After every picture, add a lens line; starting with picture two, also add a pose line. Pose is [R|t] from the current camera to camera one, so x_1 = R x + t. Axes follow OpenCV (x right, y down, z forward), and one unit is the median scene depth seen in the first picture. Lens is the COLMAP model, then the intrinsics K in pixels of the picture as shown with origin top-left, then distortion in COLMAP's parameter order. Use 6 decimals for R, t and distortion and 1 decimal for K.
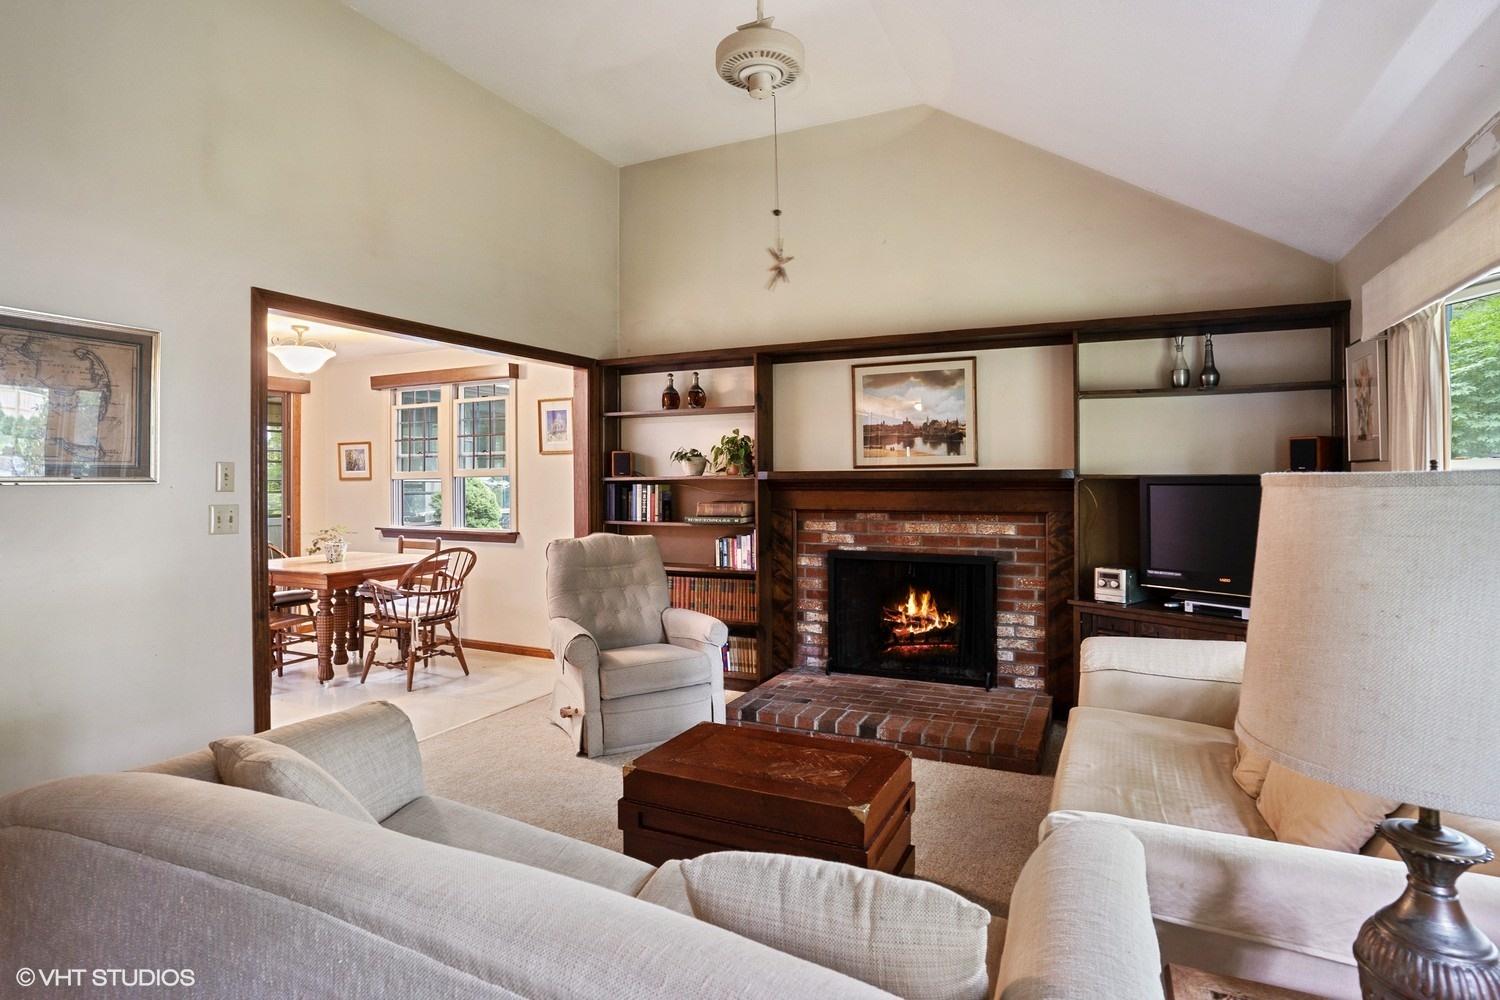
lens RADIAL K [[824.6, 0, 750.0], [0, 824.6, 500.0], [0, 0, 1]] dist [-0.003085, 0.000326]
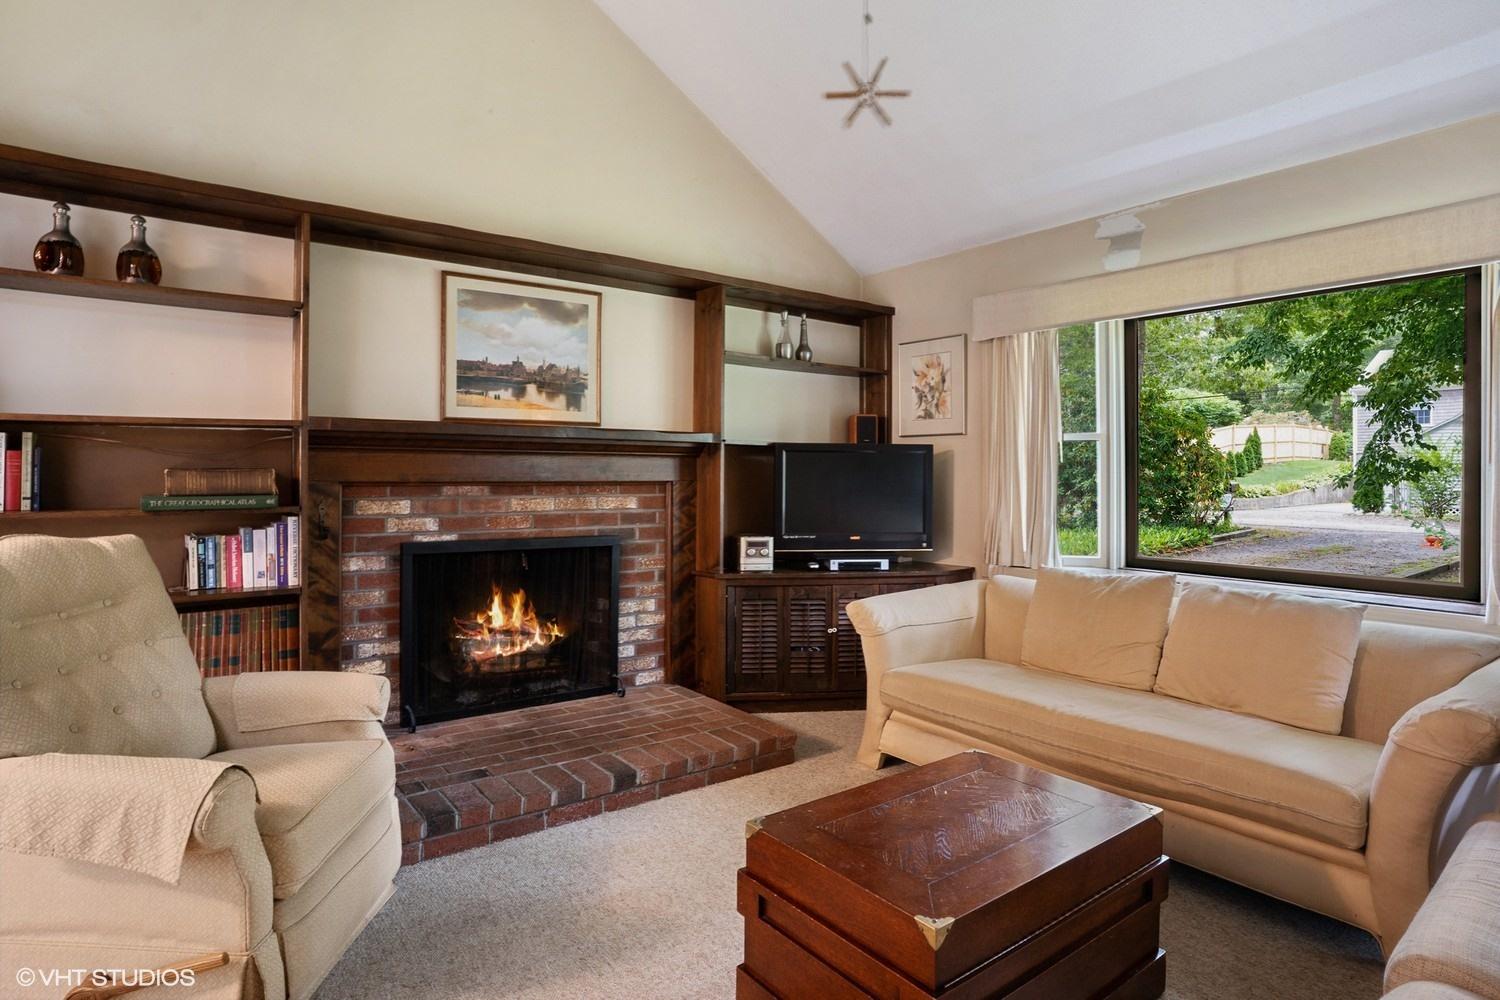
lens RADIAL K [[833.4, 0, 811.4], [0, 833.4, 474.8], [0, 0, 1]] dist [-0.028018, 0.001395]
pose [[0.450133, 0.002725, 0.892957, -0.367528], [0.012379, 0.999880, -0.009292, 0.017480], [-0.892876, 0.015237, 0.450046, 0.438861]]
